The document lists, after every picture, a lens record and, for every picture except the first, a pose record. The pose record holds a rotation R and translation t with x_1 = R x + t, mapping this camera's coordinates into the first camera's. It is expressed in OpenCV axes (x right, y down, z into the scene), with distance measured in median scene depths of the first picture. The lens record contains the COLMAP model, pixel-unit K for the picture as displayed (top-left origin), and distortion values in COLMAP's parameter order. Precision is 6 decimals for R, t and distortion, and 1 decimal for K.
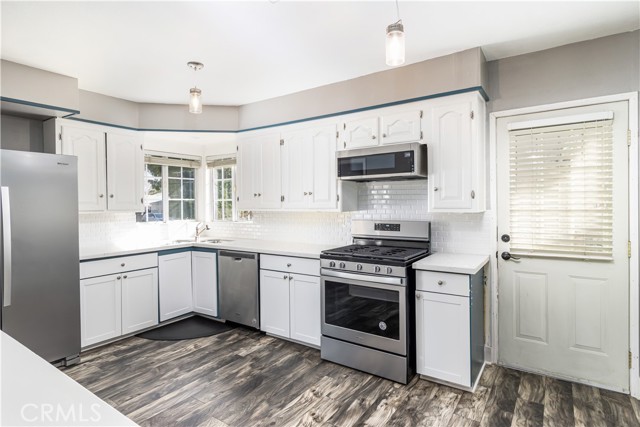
lens RADIAL K [[337.9, 0, 322.8], [0, 337.9, 204.2], [0, 0, 1]] dist [0.002103, -0.000222]
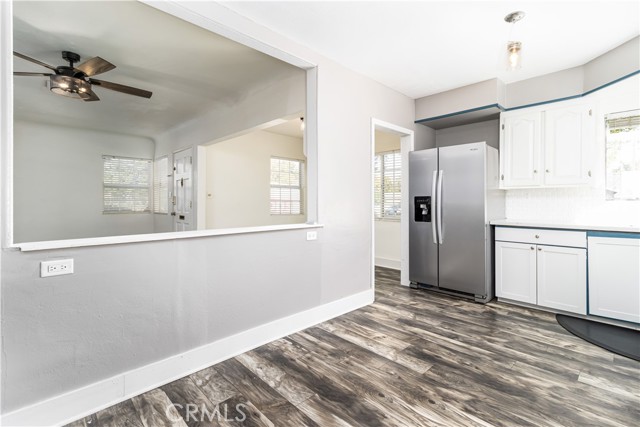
lens RADIAL K [[297.5, 0, 320.4], [0, 297.5, 203.2], [0, 0, 1]] dist [0.004284, 0.000456]
pose [[-0.209347, 0.010441, -0.977786, 0.483322], [0.003660, 0.999944, 0.009894, 0.074083], [0.977835, -0.001508, -0.209373, 0.610567]]
